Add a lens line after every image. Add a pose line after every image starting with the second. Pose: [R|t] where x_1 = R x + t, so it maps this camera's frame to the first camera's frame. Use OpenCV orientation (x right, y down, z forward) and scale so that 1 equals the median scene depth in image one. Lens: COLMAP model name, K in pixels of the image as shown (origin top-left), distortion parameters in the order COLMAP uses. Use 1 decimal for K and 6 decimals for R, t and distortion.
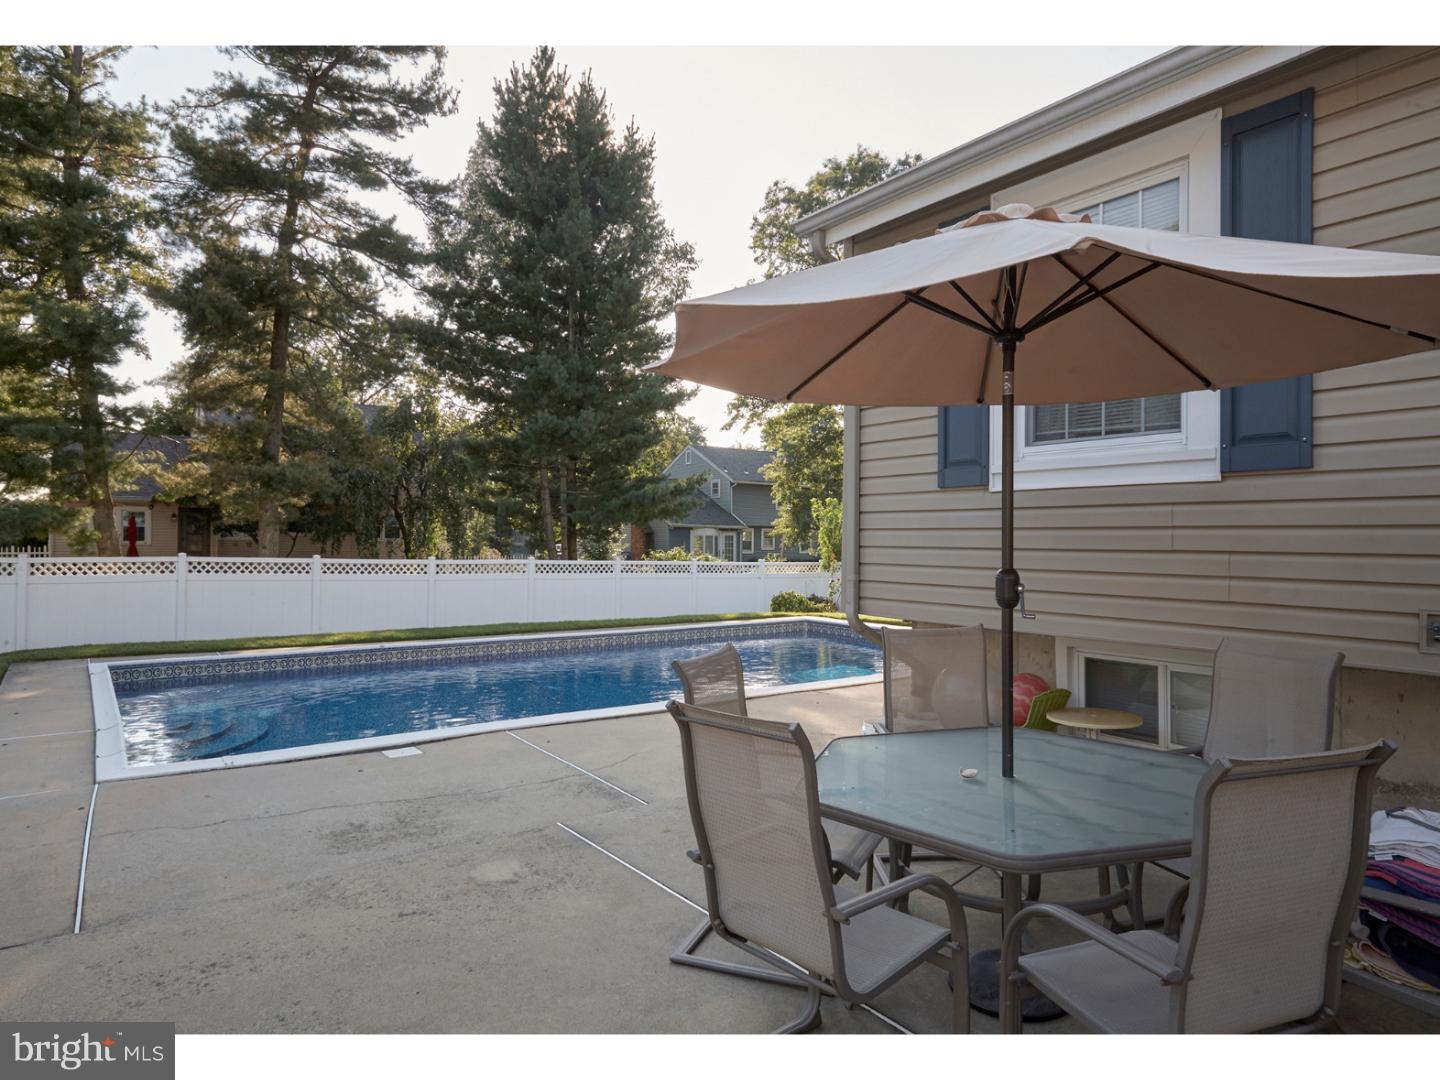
lens RADIAL K [[971.3, 0, 721.8], [0, 971.3, 521.1], [0, 0, 1]] dist [0.000947, 0.000829]
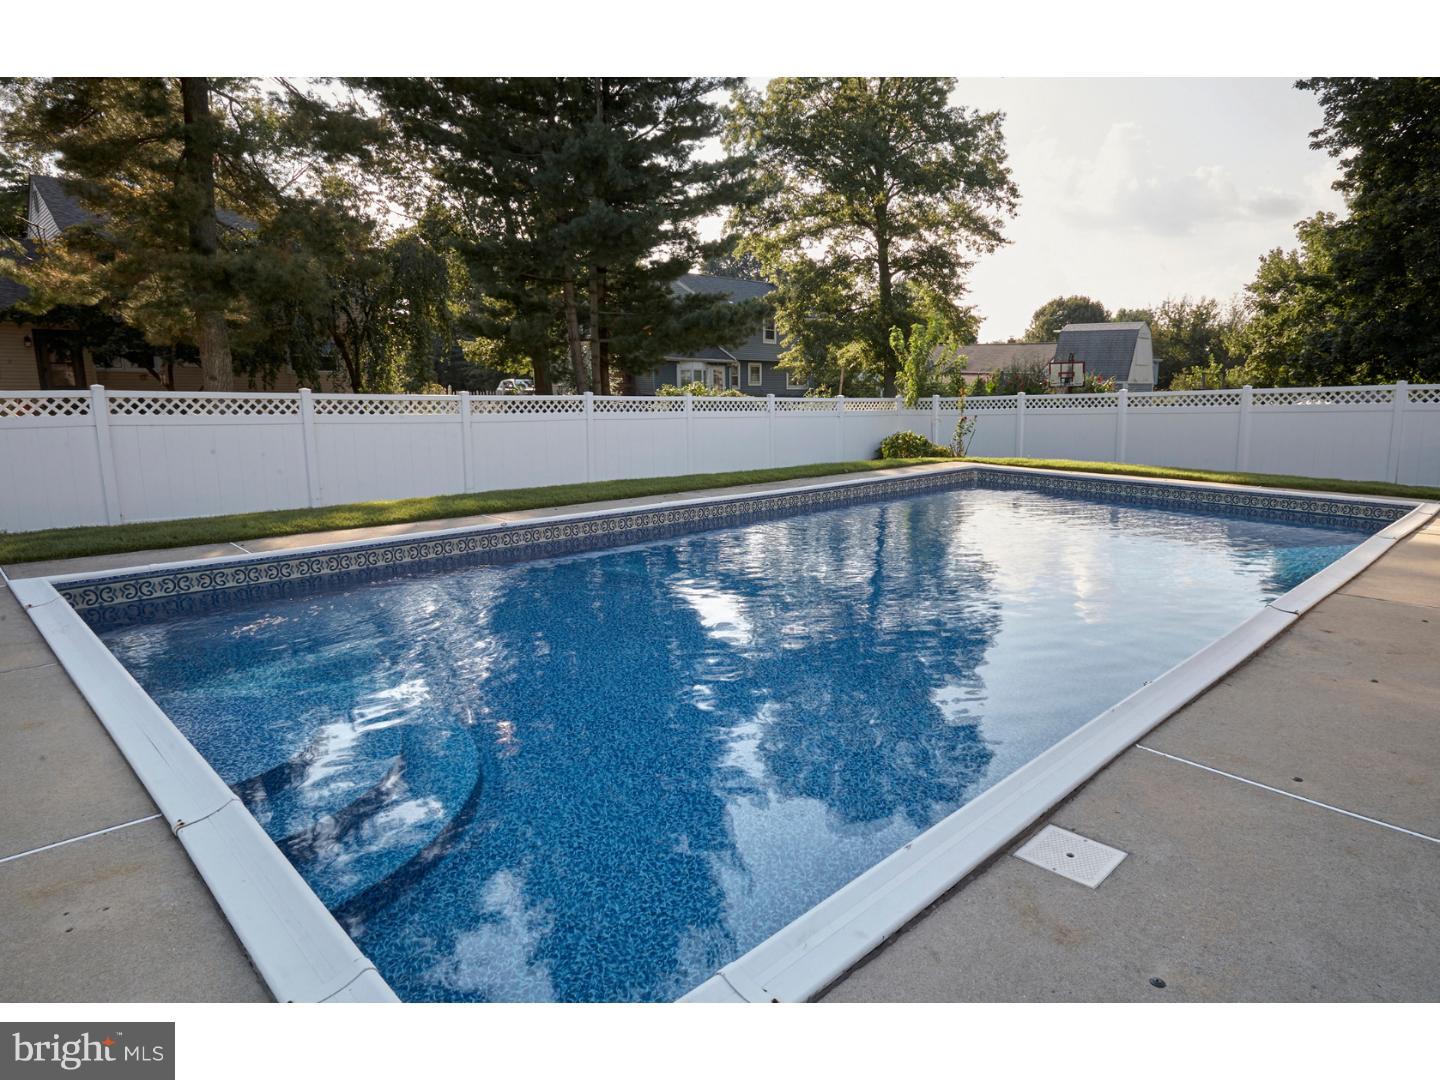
lens RADIAL K [[828.8, 0, 745.6], [0, 828.8, 531.9], [0, 0, 1]] dist [0.001392, 0.000743]
pose [[0.975173, -0.036248, 0.218459, -0.223839], [-0.008016, 0.980088, 0.198401, 0.013783], [-0.221301, -0.195227, 0.955465, 0.298000]]
